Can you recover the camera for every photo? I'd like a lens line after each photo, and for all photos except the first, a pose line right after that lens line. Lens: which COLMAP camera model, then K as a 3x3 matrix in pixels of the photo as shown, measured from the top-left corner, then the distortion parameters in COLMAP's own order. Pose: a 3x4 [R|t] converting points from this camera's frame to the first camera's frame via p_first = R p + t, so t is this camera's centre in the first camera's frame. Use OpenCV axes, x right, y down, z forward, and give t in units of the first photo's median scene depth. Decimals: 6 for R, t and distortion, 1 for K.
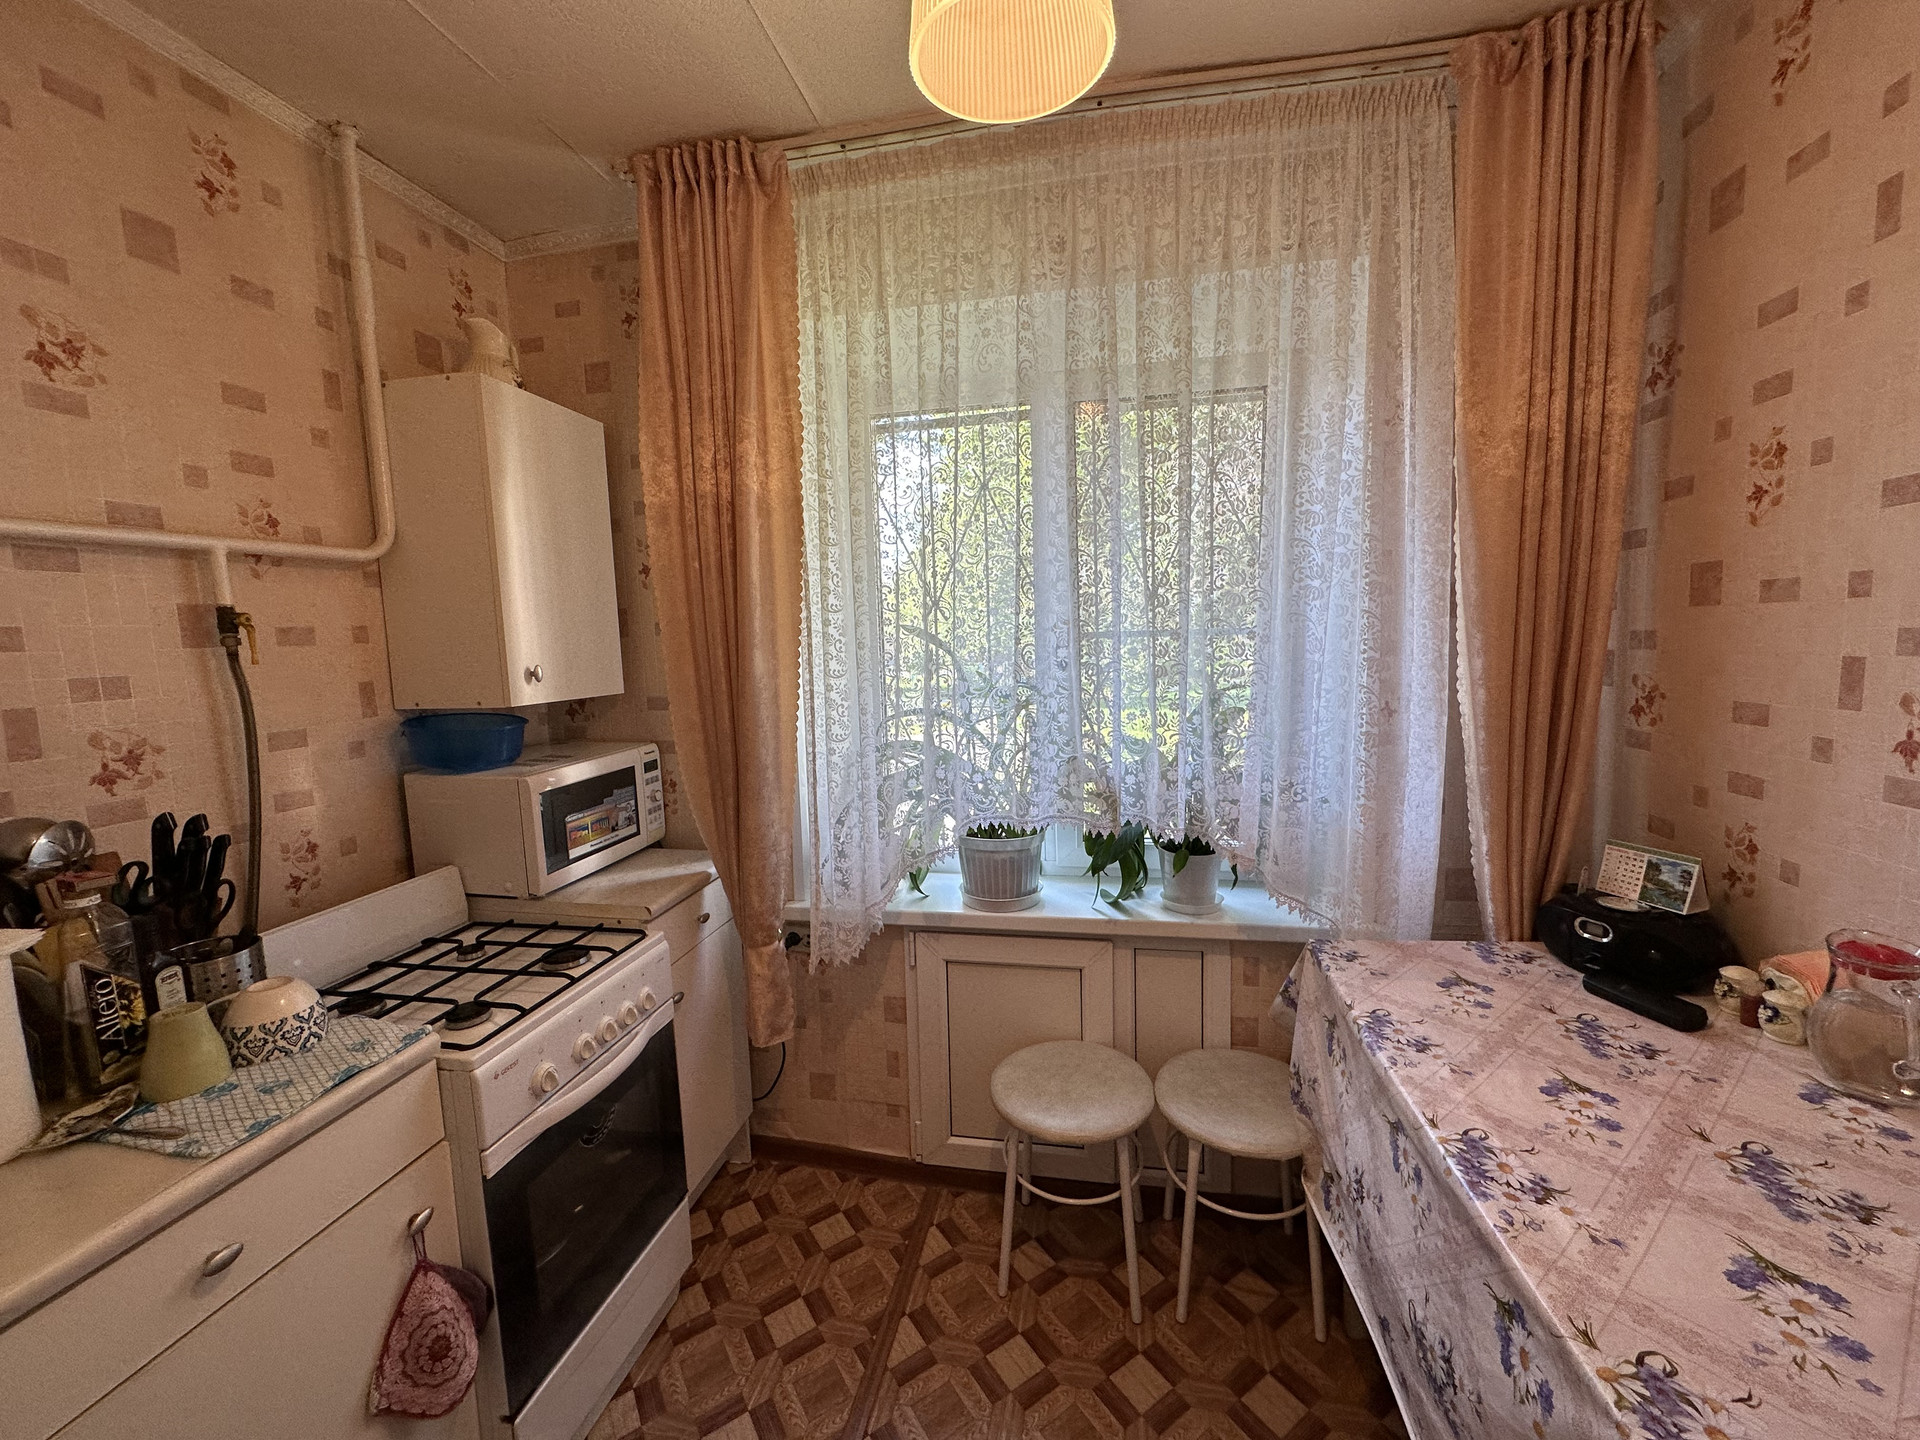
lens RADIAL K [[766.4, 0, 960.0], [0, 766.4, 720.0], [0, 0, 1]] dist [-0.002589, 0.000718]
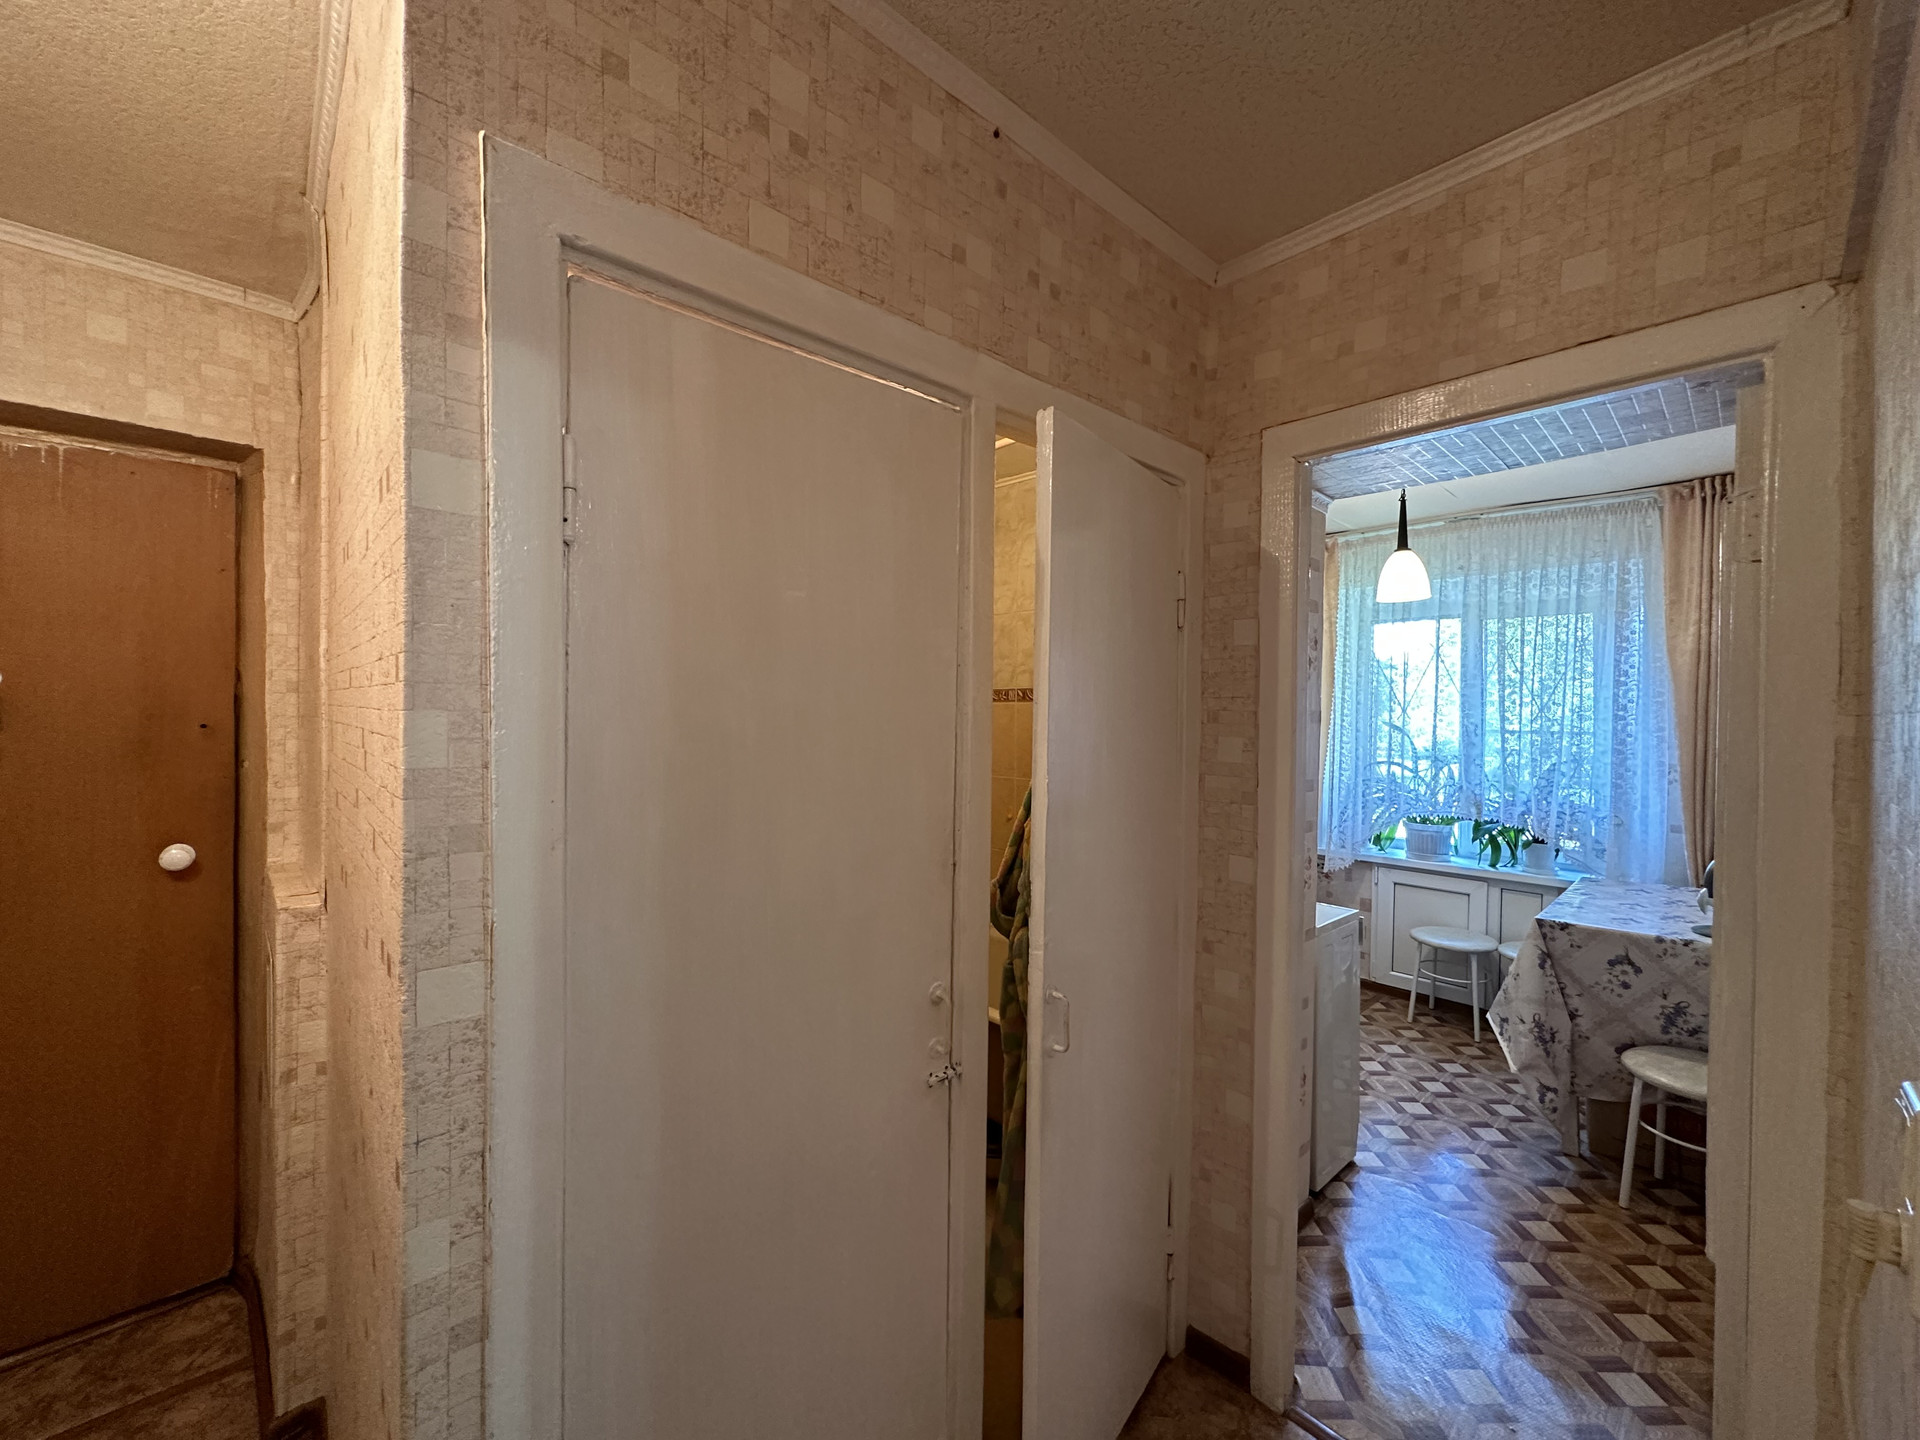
lens RADIAL K [[762.4, 0, 960.0], [0, 762.4, 720.0], [0, 0, 1]] dist [-0.000511, 0.000127]
pose [[0.813376, 0.042623, -0.580174, 0.252350], [-0.099092, 0.992888, -0.065980, 0.157487], [0.573236, 0.111157, 0.811815, -1.737179]]
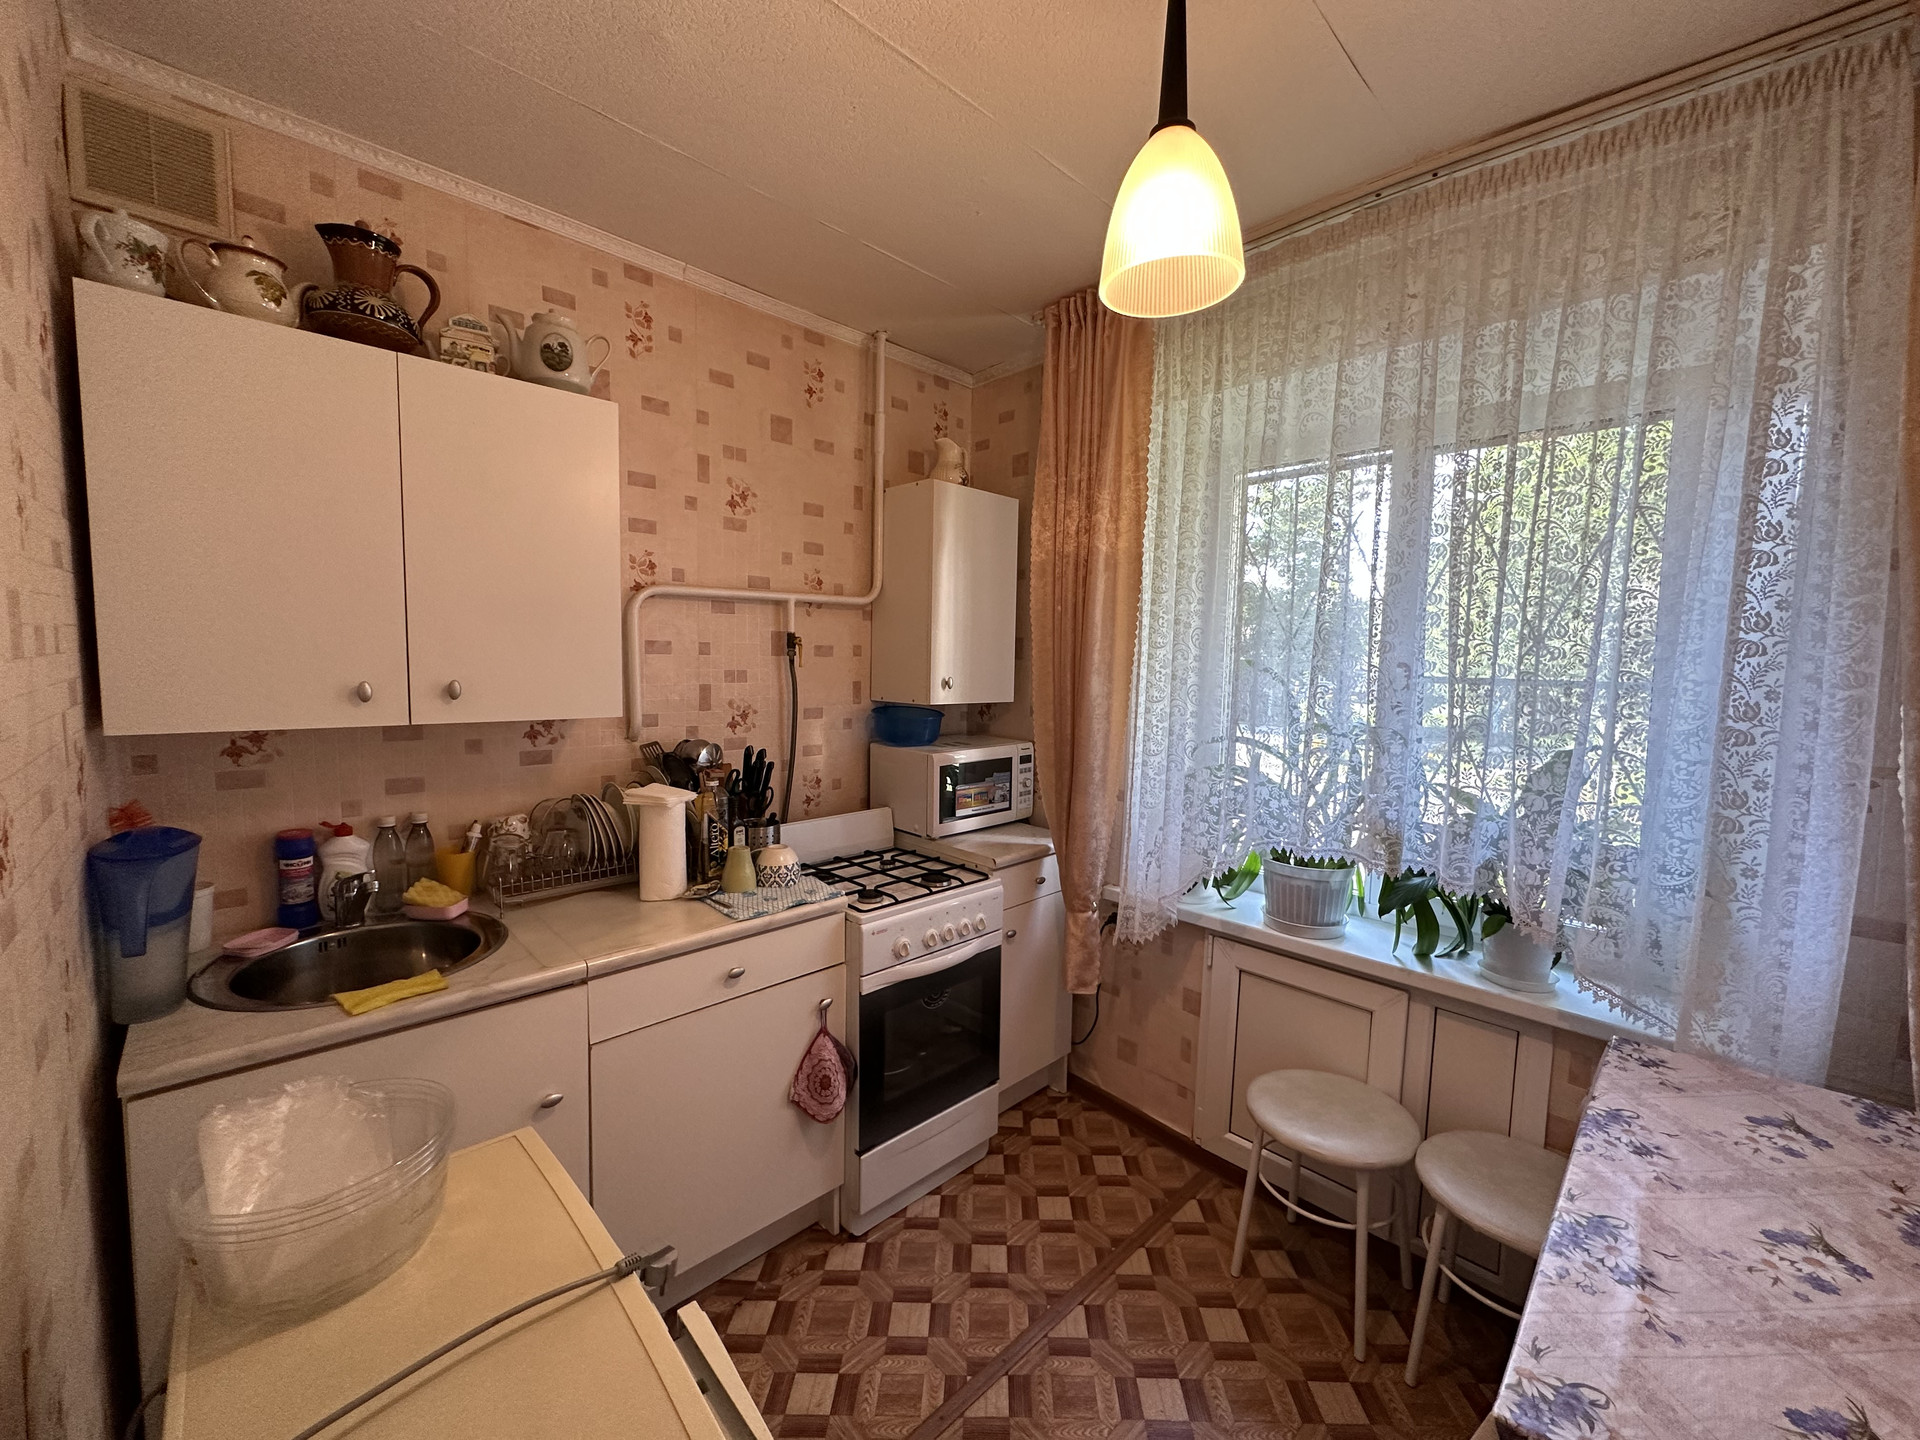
lens RADIAL K [[766.4, 0, 960.0], [0, 766.4, 720.0], [0, 0, 1]] dist [-0.002589, 0.000718]
pose [[0.823482, 0.091980, -0.559837, 0.283897], [-0.105928, 0.994345, 0.007556, -0.005163], [0.557366, 0.053080, 0.828568, -0.175624]]
